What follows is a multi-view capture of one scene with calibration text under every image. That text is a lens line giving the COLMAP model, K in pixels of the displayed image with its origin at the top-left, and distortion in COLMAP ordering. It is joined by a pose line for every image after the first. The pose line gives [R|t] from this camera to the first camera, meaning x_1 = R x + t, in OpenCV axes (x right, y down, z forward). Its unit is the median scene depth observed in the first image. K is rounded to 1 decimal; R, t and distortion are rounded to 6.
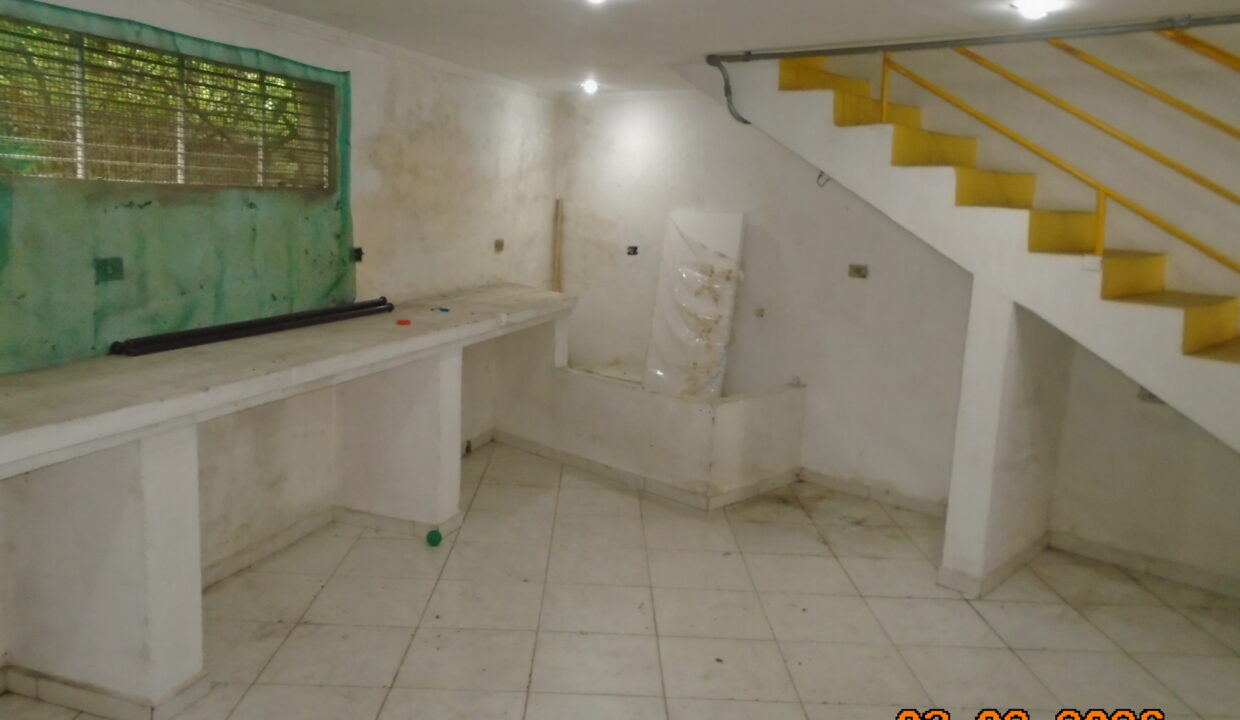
lens RADIAL K [[928.5, 0, 625.6], [0, 928.5, 359.9], [0, 0, 1]] dist [-0.030459, 0.009530]
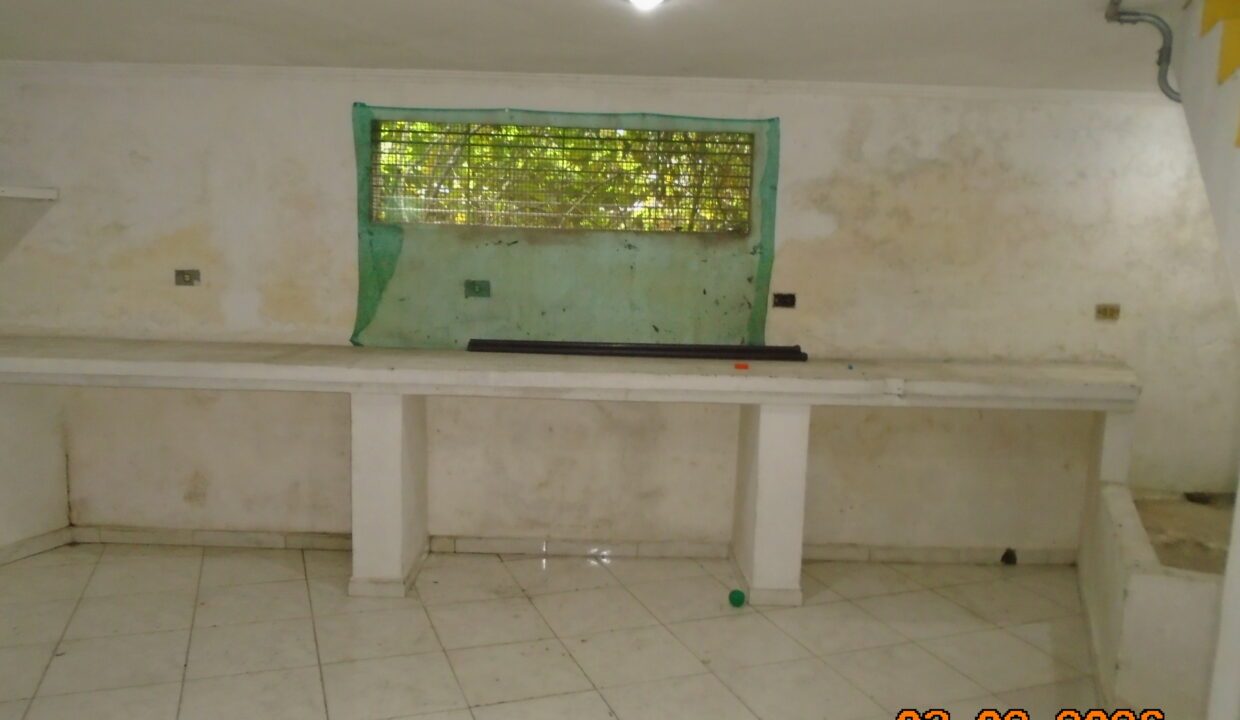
lens RADIAL K [[928.5, 0, 611.1], [0, 928.5, 359.2], [0, 0, 1]] dist [-0.030459, 0.009530]
pose [[0.342815, 0.089947, -0.935087, 0.611576], [-0.175778, 0.983966, 0.030207, -0.052175], [0.922811, 0.154012, 0.353129, 0.519756]]
